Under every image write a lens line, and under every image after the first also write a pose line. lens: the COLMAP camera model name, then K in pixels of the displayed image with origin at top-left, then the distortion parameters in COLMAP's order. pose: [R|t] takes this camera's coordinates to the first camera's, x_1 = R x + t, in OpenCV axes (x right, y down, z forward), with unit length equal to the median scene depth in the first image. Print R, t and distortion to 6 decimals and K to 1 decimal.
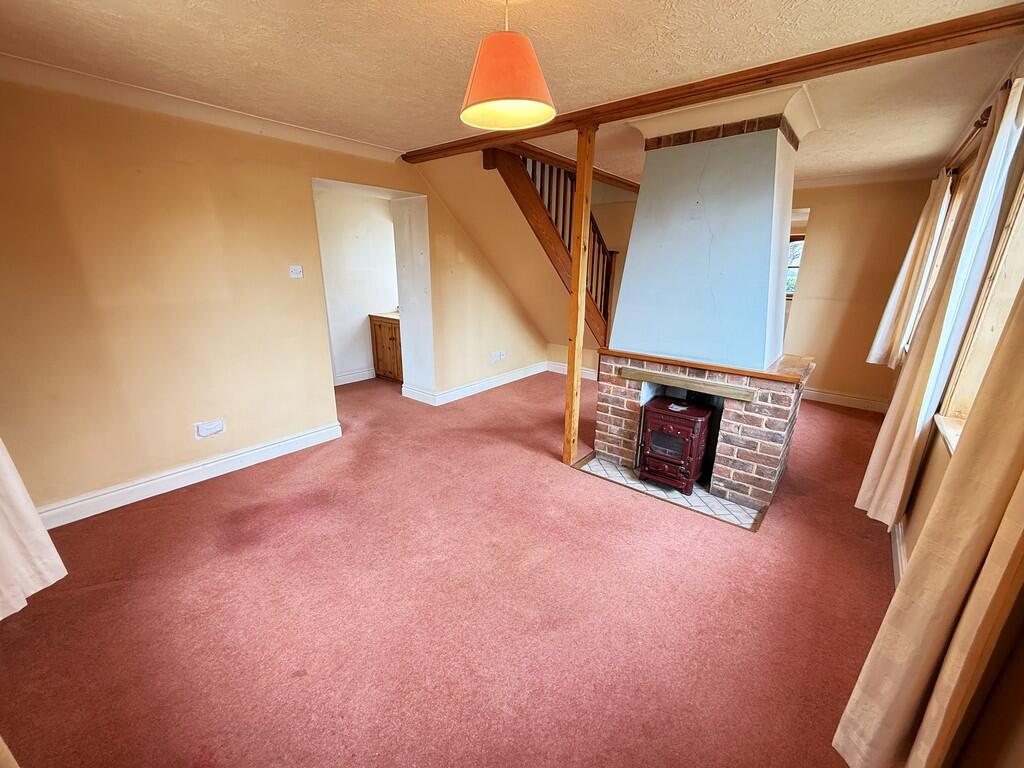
lens RADIAL K [[413.7, 0, 516.2], [0, 413.7, 389.6], [0, 0, 1]] dist [0.000704, -0.000041]
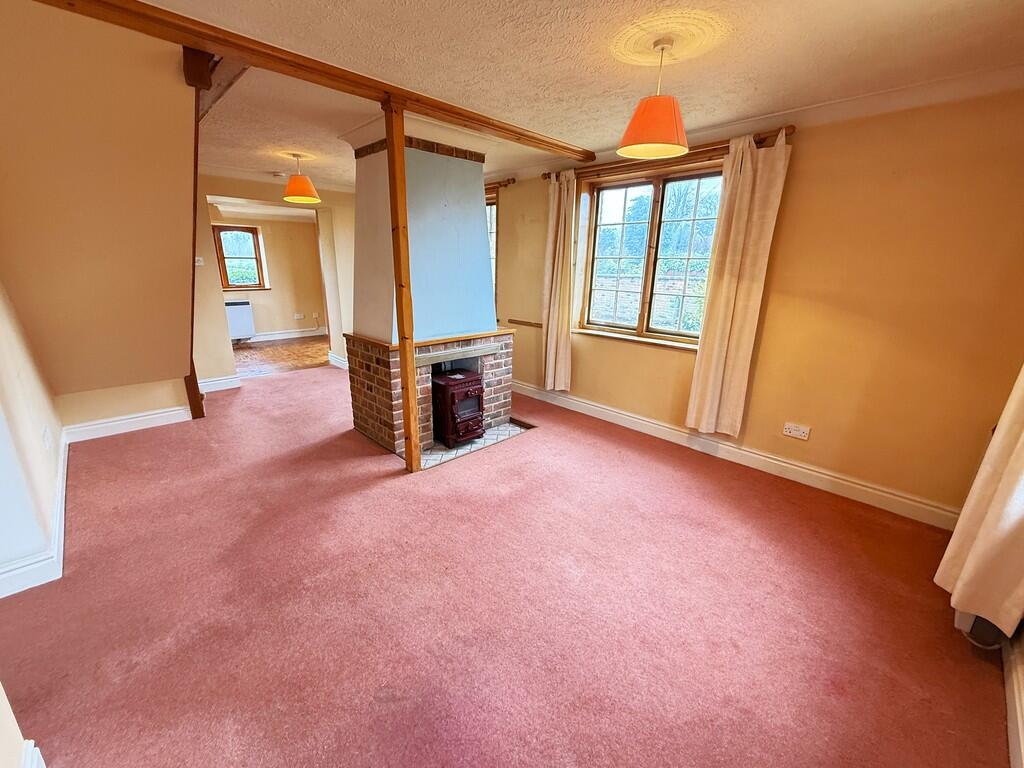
lens RADIAL K [[413.7, 0, 498.2], [0, 413.7, 384.4], [0, 0, 1]] dist [0.000704, -0.000041]
pose [[0.129519, -0.285905, 0.949464, -0.768477], [0.278149, 0.929561, 0.241969, -0.199420], [-0.951766, 0.232753, 0.199920, 0.673240]]
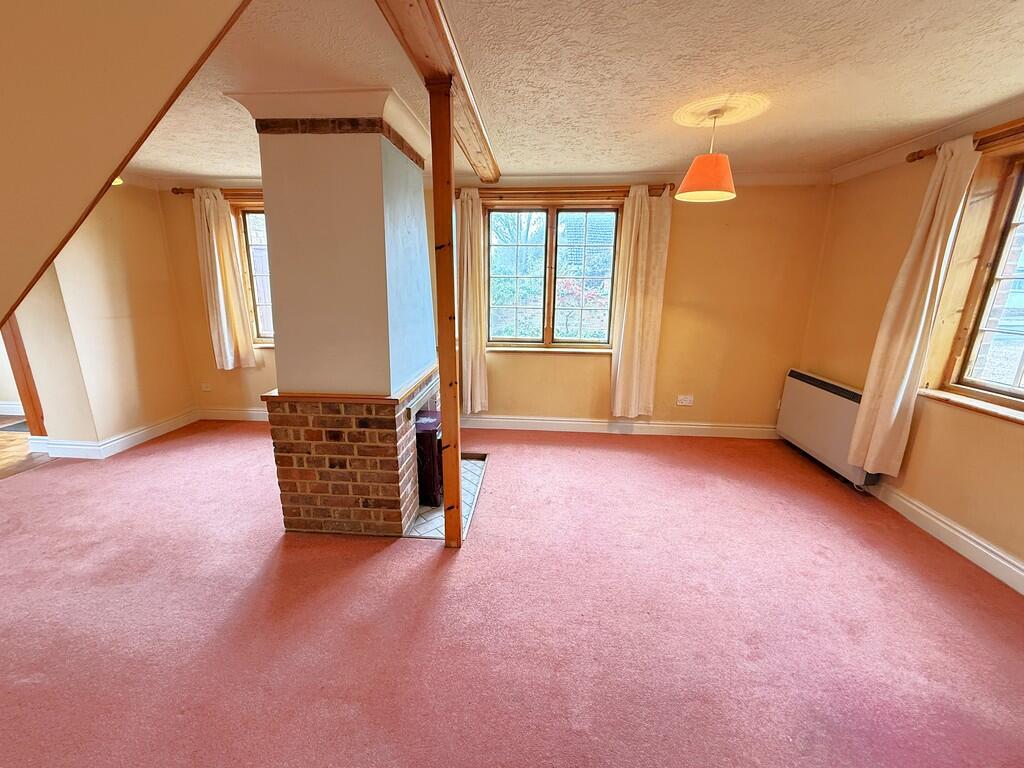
lens RADIAL K [[413.7, 0, 505.0], [0, 413.7, 387.3], [0, 0, 1]] dist [0.000704, -0.000041]
pose [[-0.562684, -0.220043, 0.796848, -0.507509], [0.232170, 0.883063, 0.407794, -0.411722], [-0.793400, 0.414464, -0.445798, 1.325224]]
